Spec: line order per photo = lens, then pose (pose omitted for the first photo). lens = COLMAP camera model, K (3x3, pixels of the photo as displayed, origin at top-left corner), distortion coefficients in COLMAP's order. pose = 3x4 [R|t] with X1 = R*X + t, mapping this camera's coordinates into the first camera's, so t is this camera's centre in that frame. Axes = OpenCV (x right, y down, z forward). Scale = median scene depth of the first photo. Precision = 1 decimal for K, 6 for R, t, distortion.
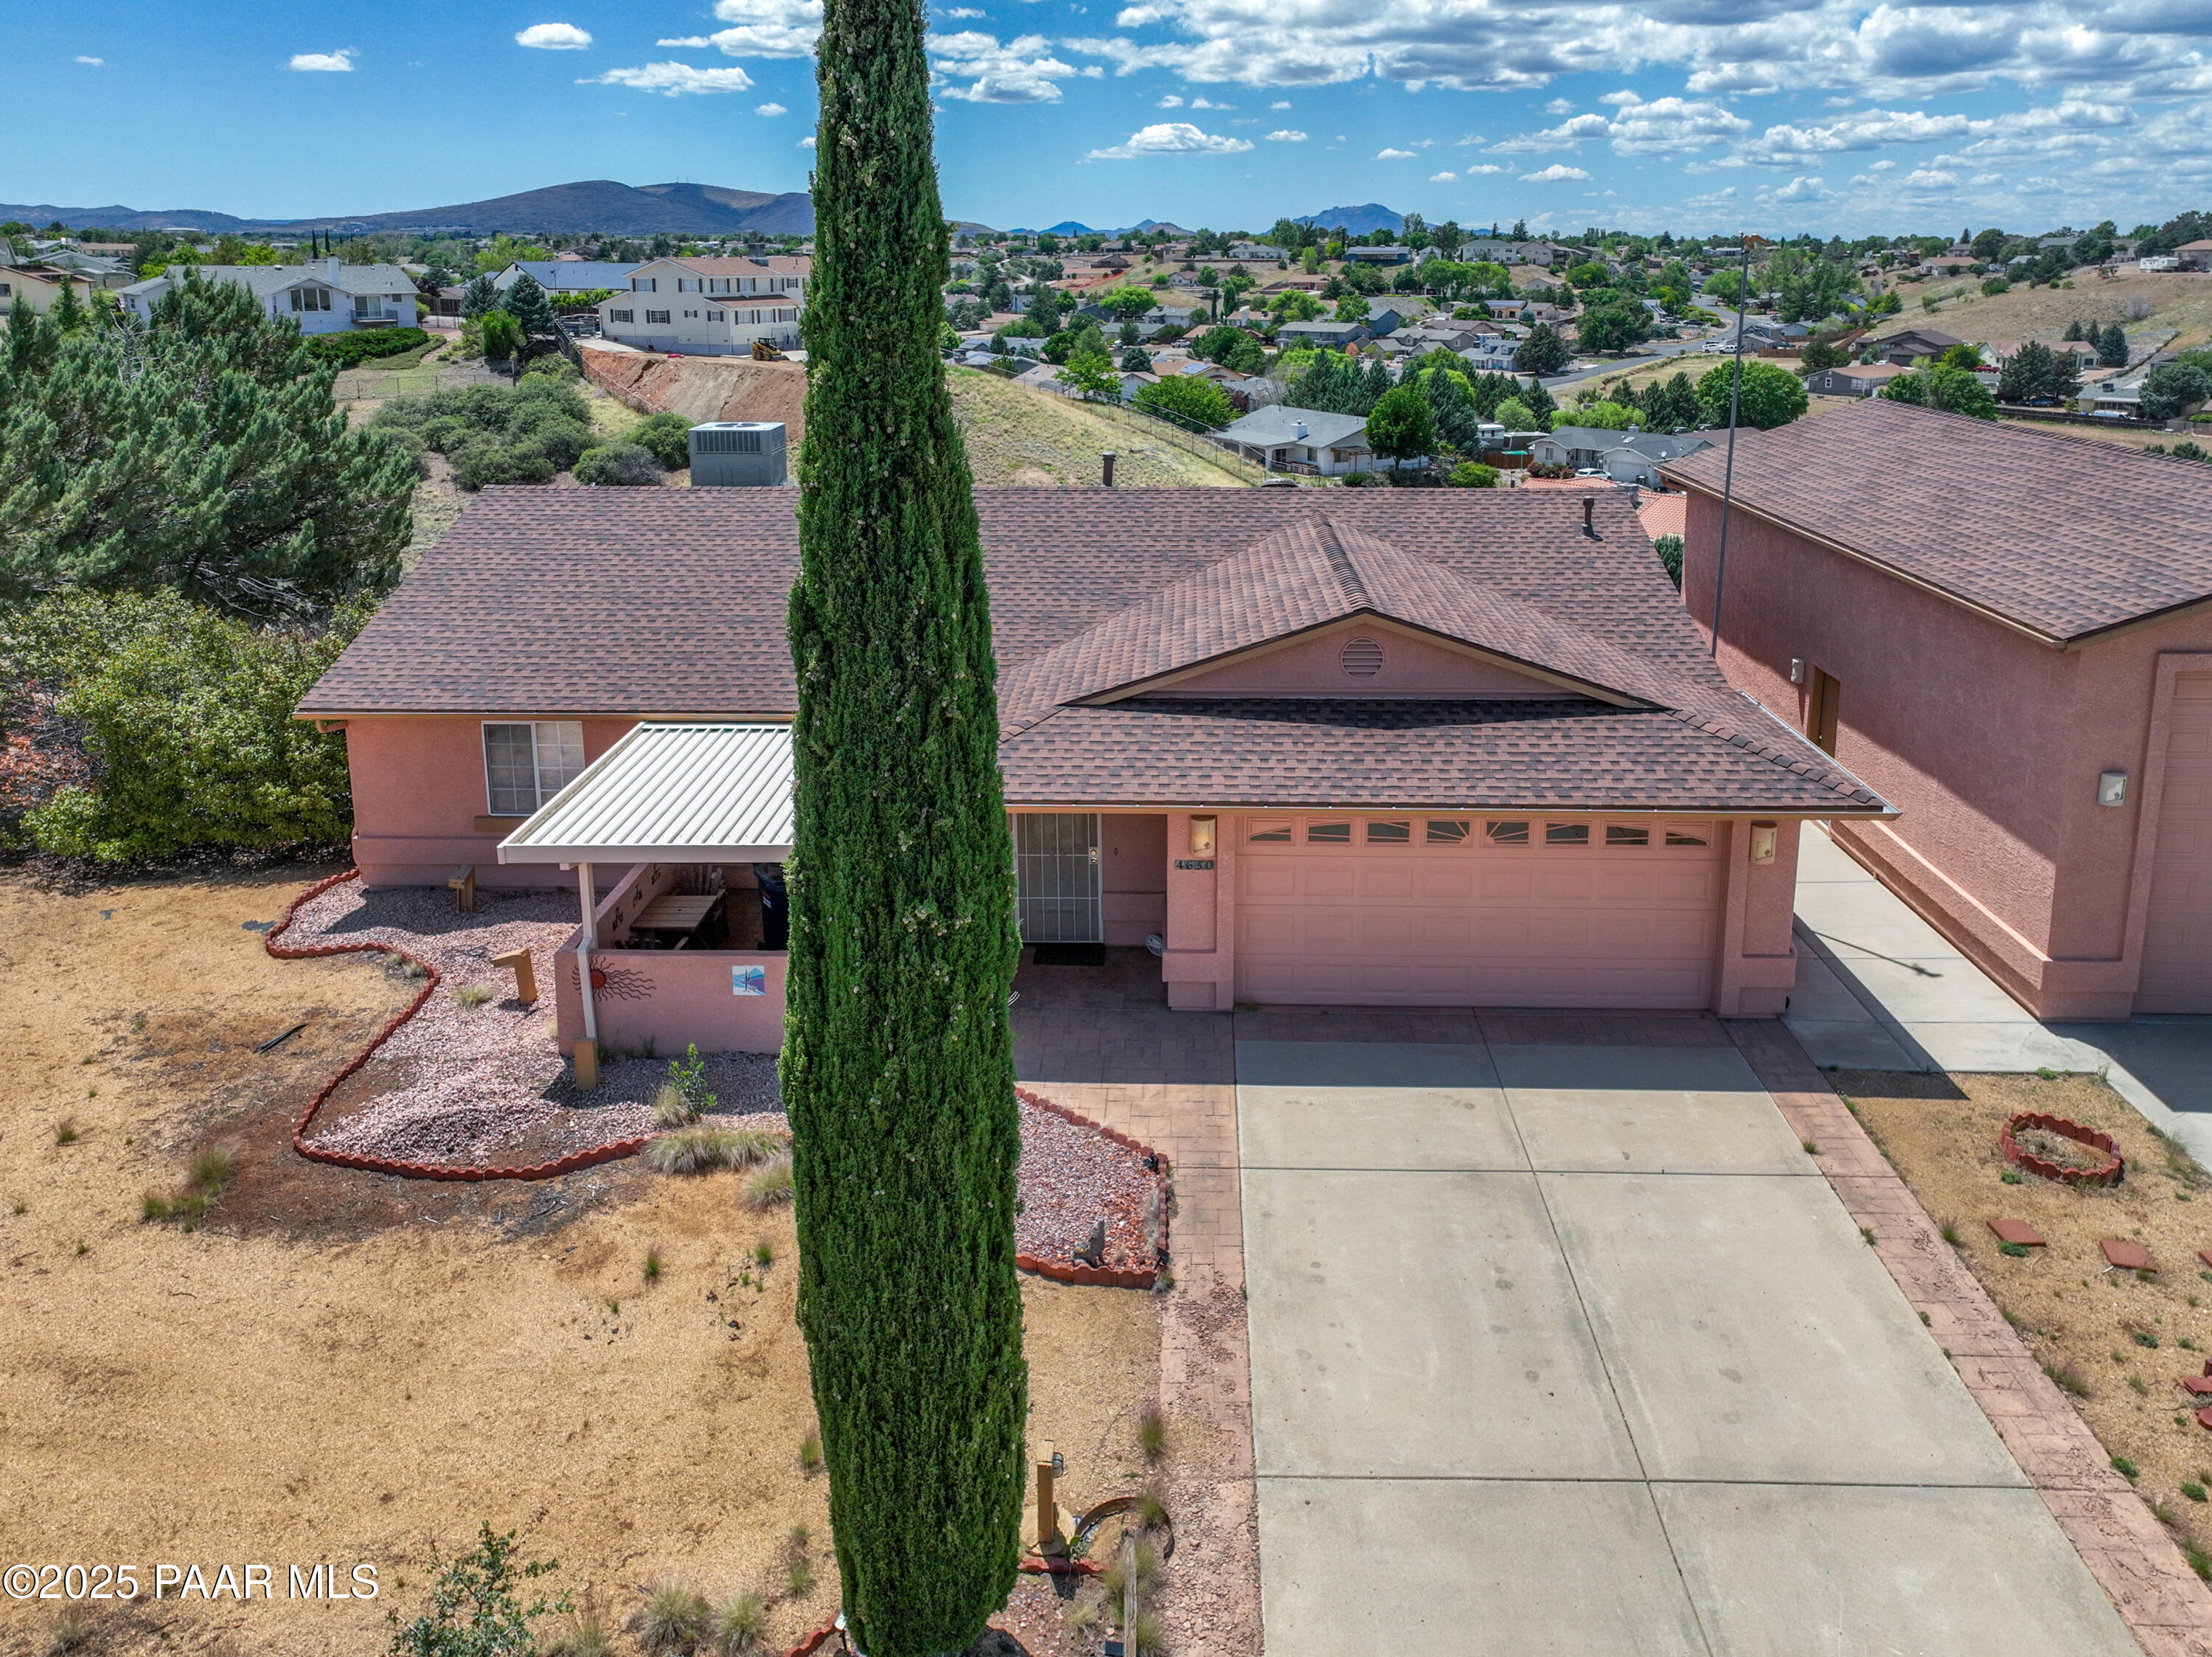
lens RADIAL K [[1624.4, 0, 1139.9], [0, 1624.4, 588.5], [0, 0, 1]] dist [0.004118, 0.003337]
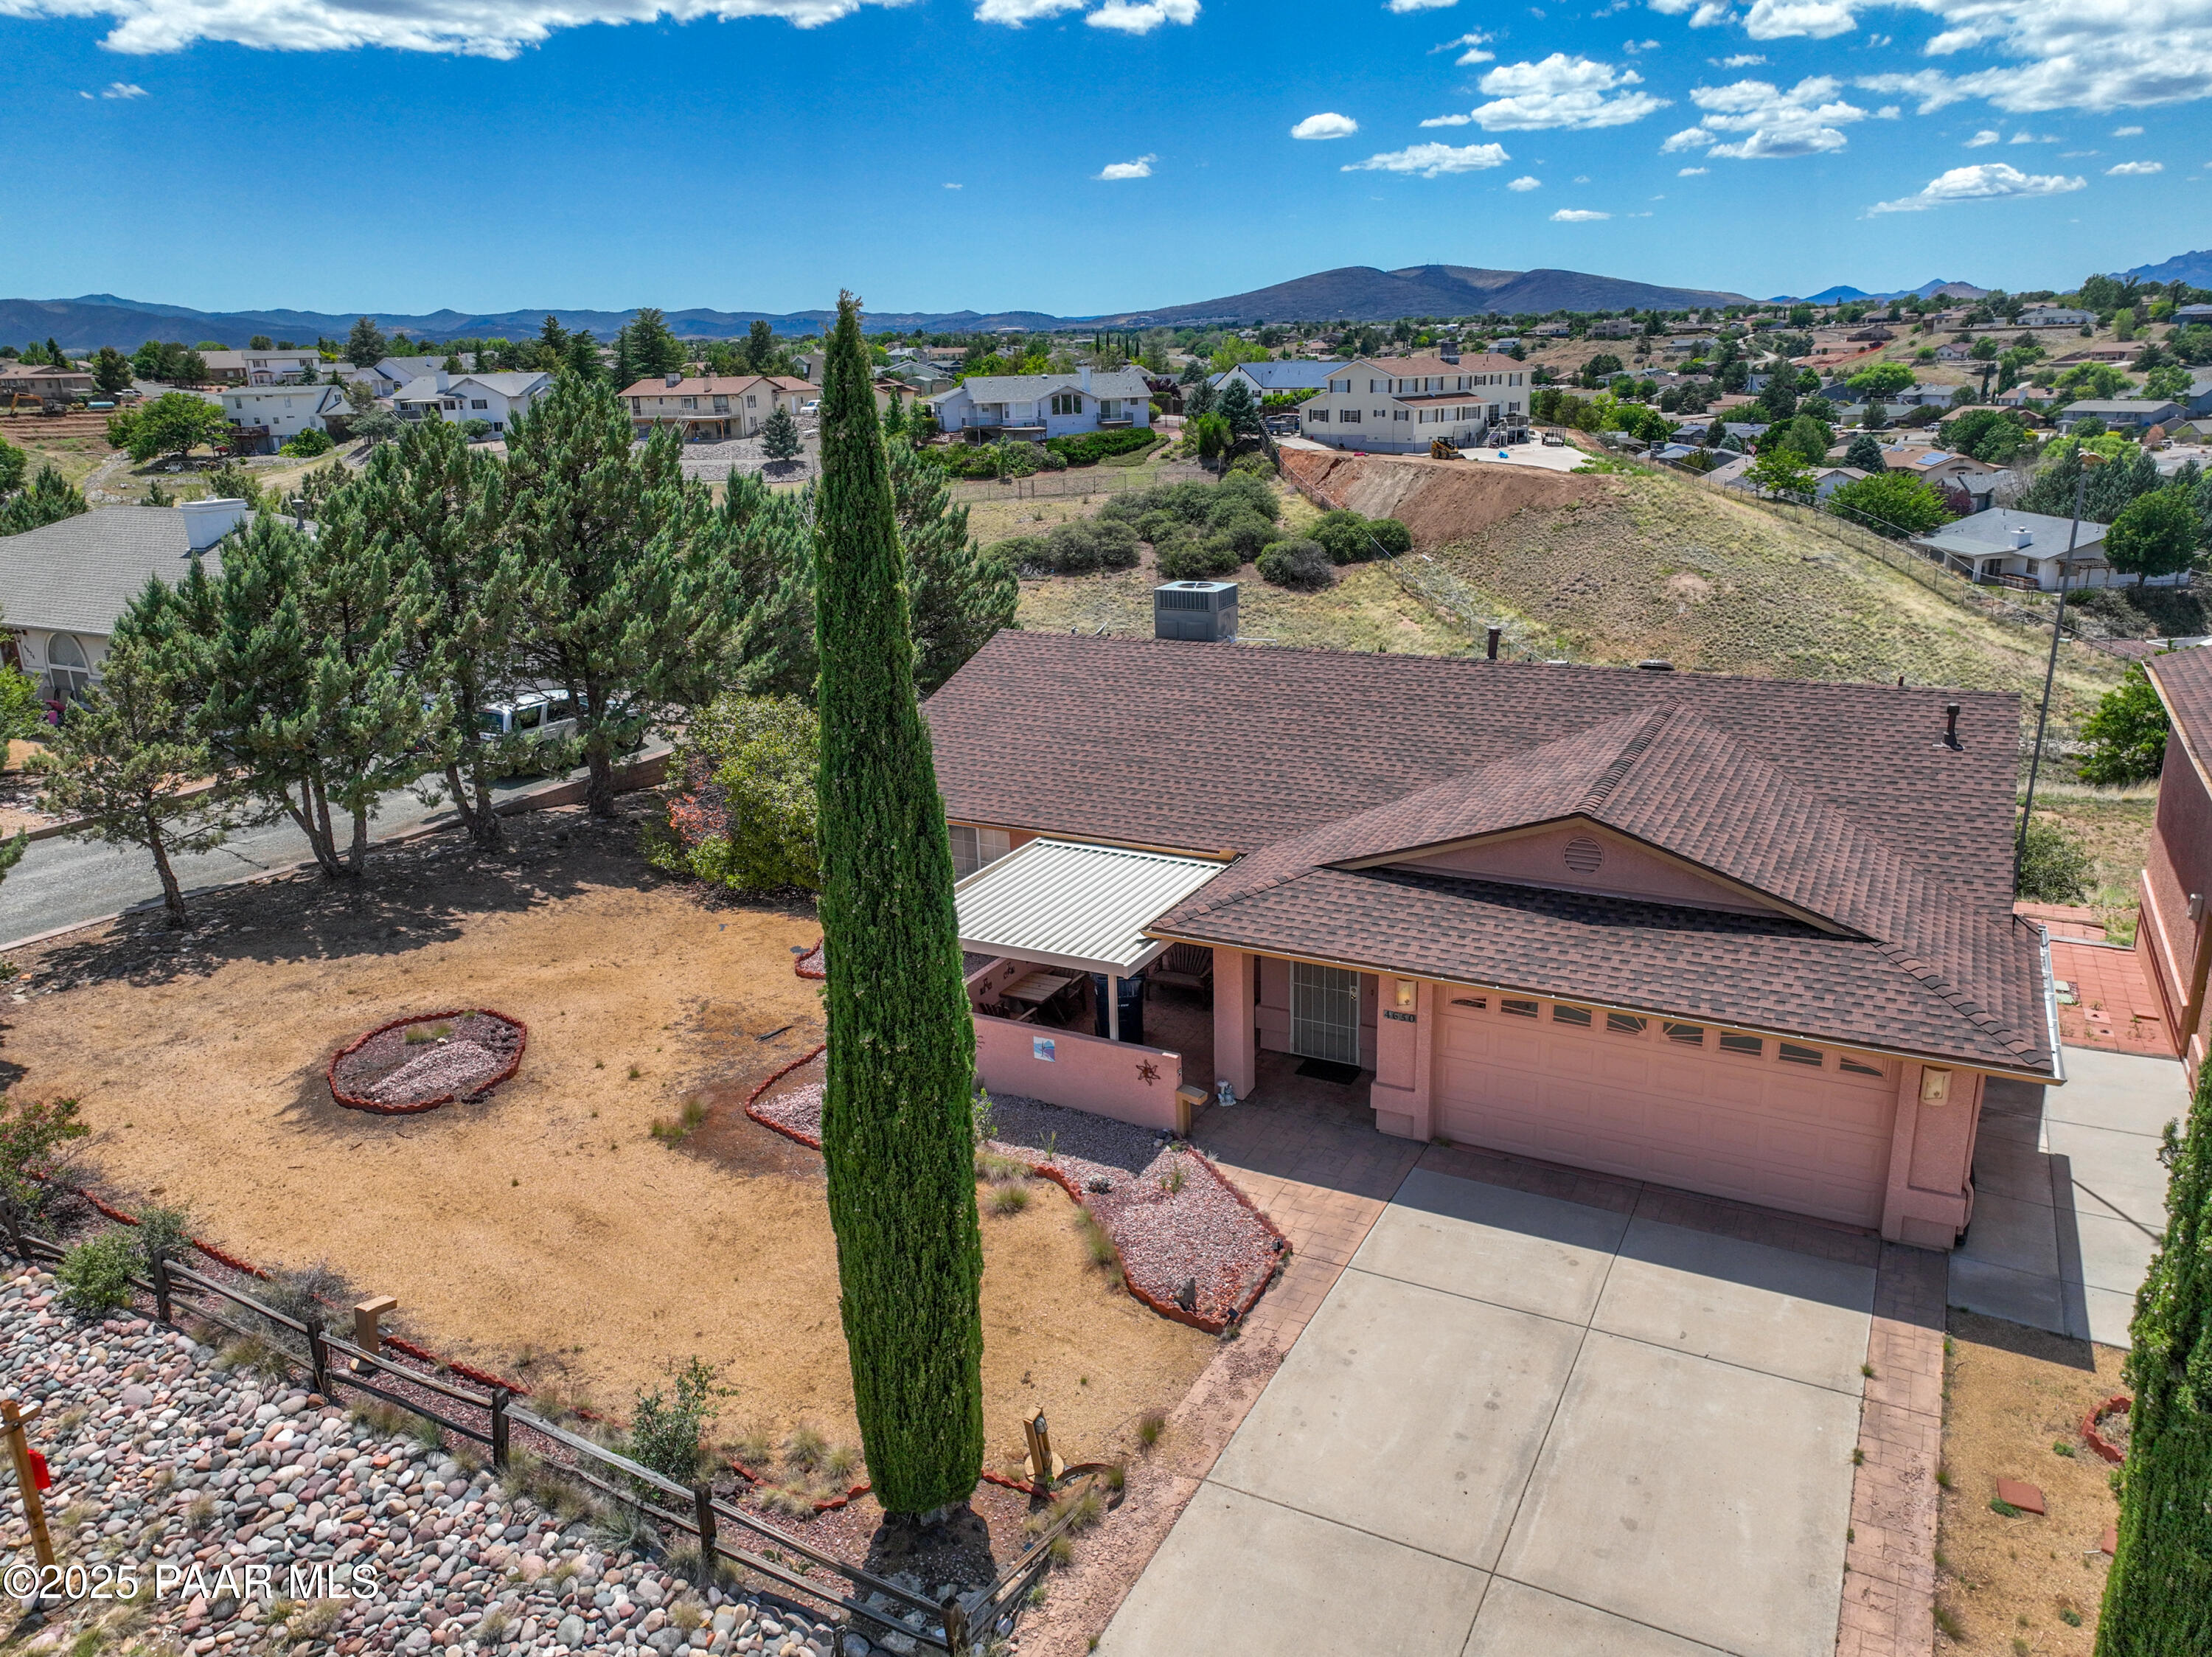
lens RADIAL K [[1537.6, 0, 1111.1], [0, 1537.6, 865.1], [0, 0, 1]] dist [-0.001924, 0.015750]
pose [[0.894994, 0.116447, -0.430610, 0.031710], [-0.059783, 0.987929, 0.142904, -0.008680], [0.442053, -0.102155, 0.891153, -0.007571]]
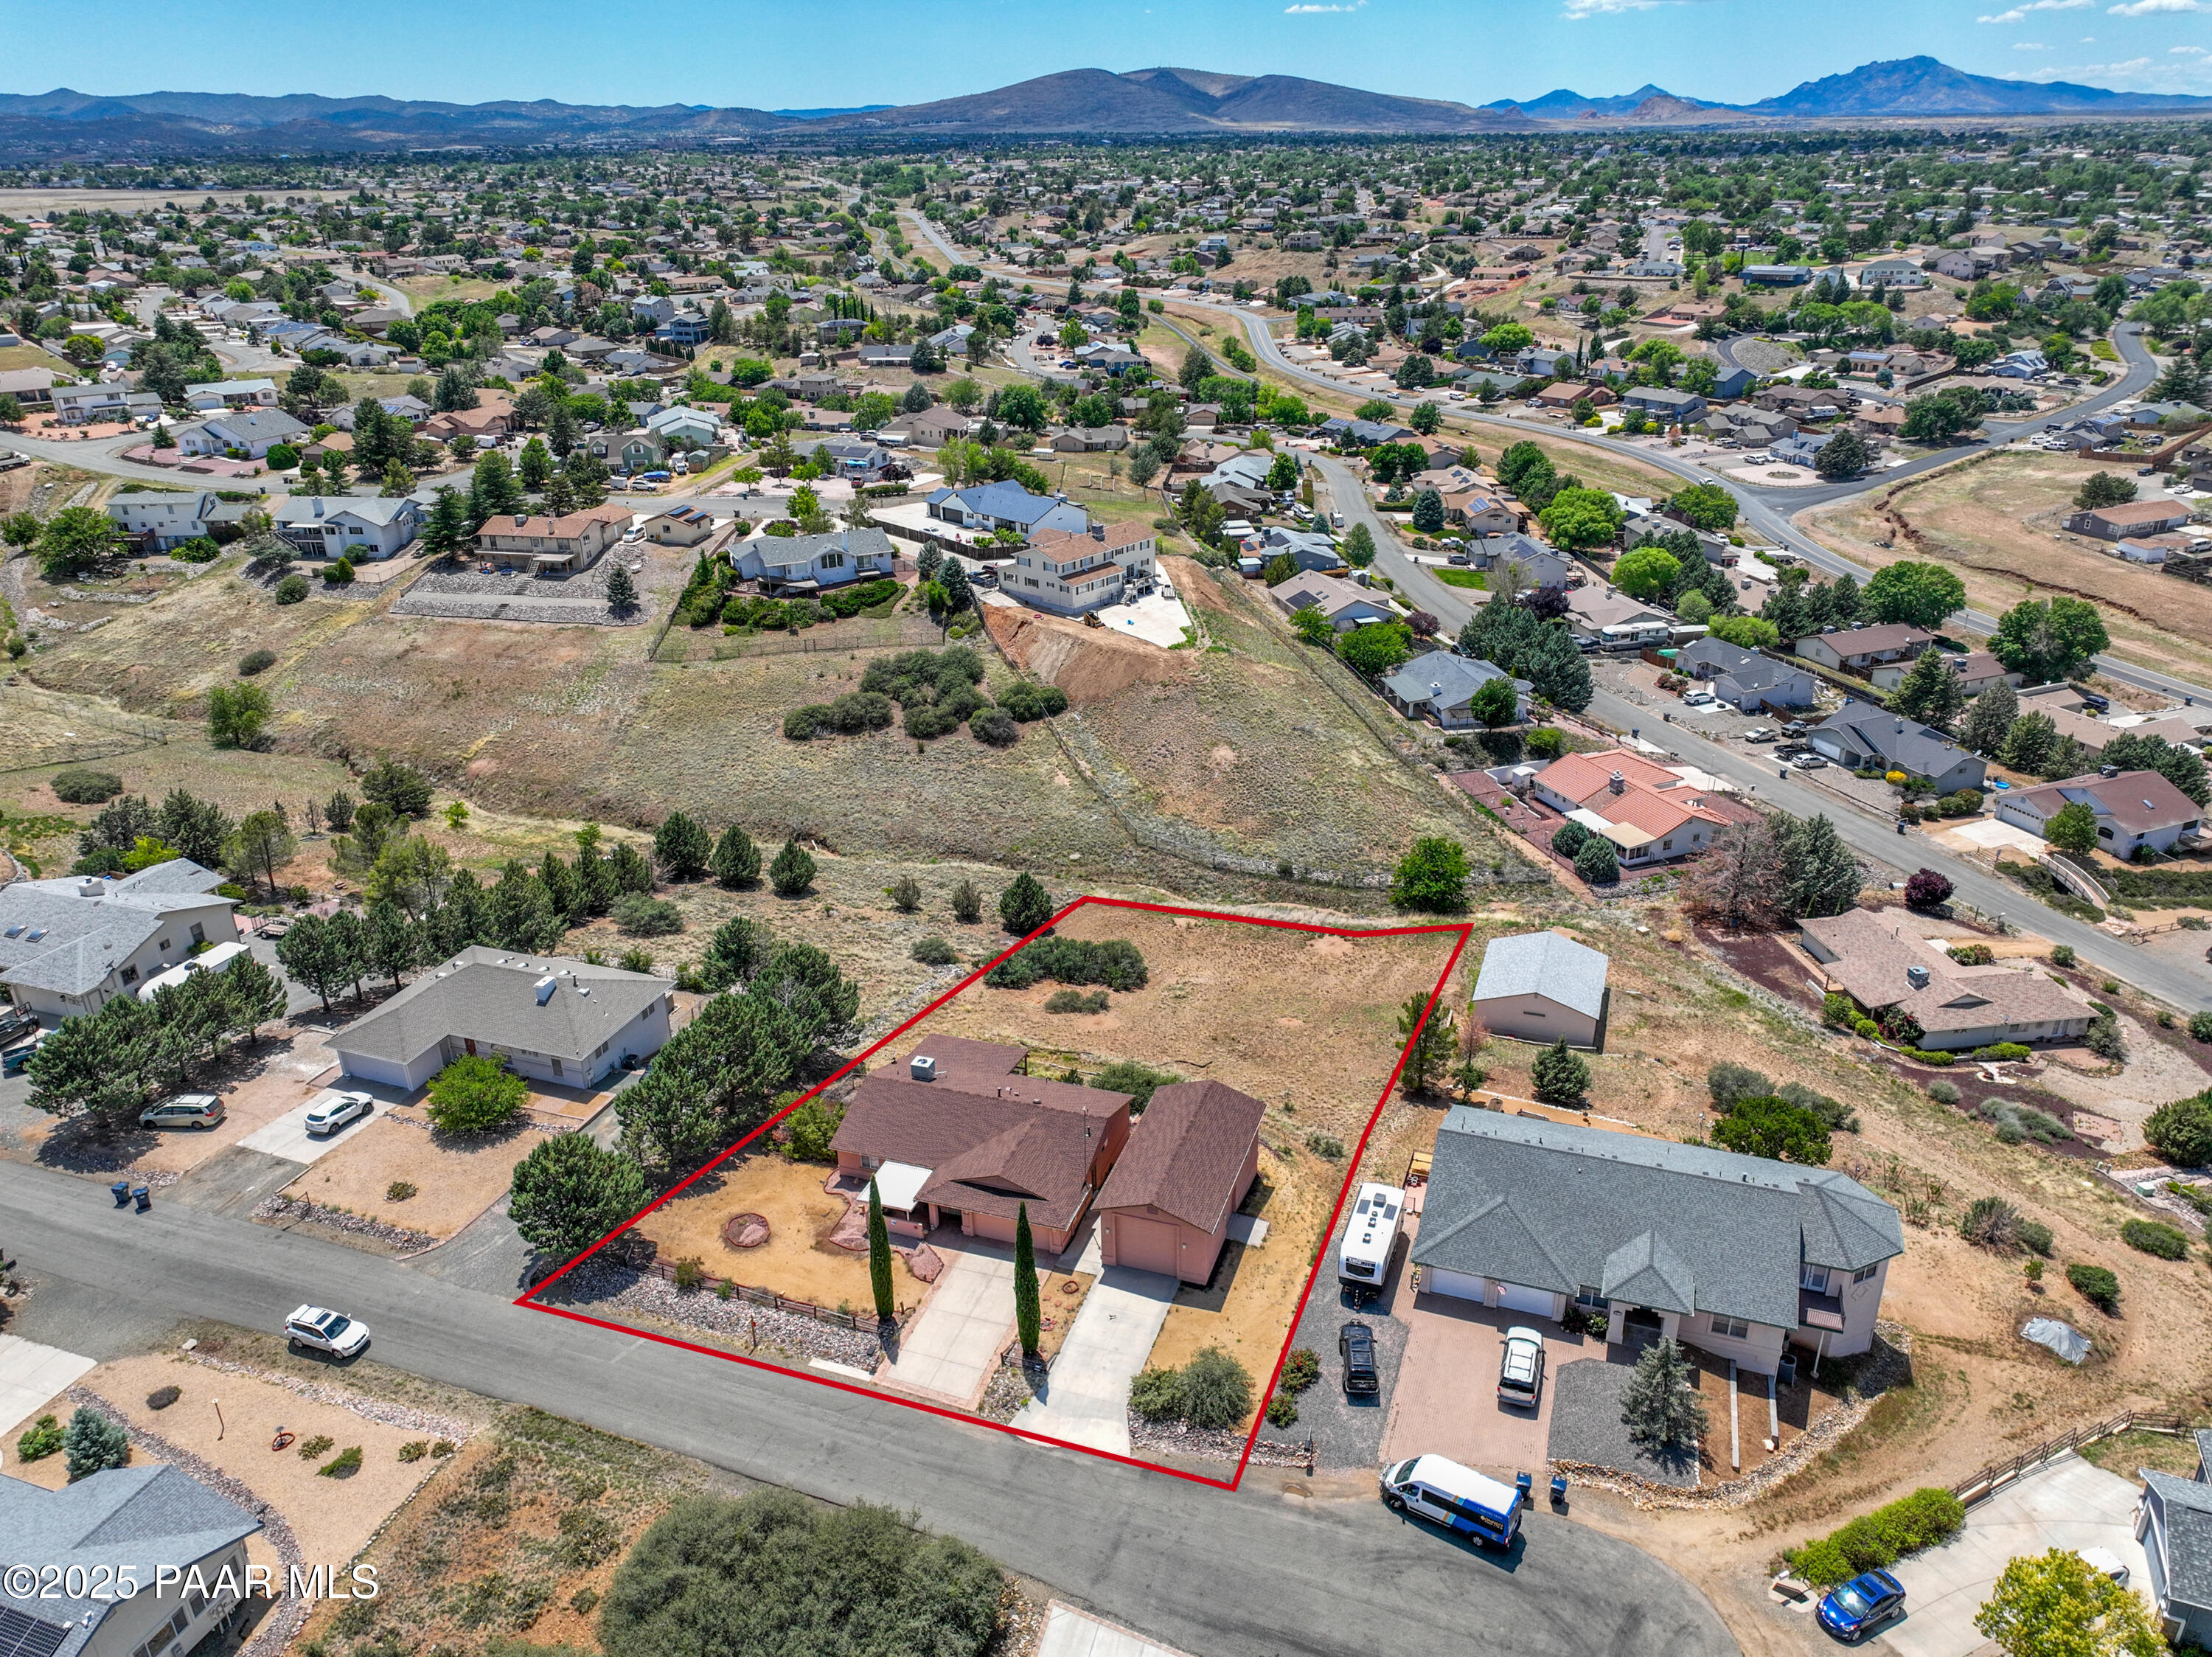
lens RADIAL K [[1550.0, 0, 1110.0], [0, 1550.0, 831.0], [0, 0, 1]] dist [-0.001326, 0.020278]
pose [[0.954681, 0.104668, -0.278619, 0.198455], [-0.039955, 0.972720, 0.228516, -0.252661], [0.294936, -0.207028, 0.932819, -0.386677]]
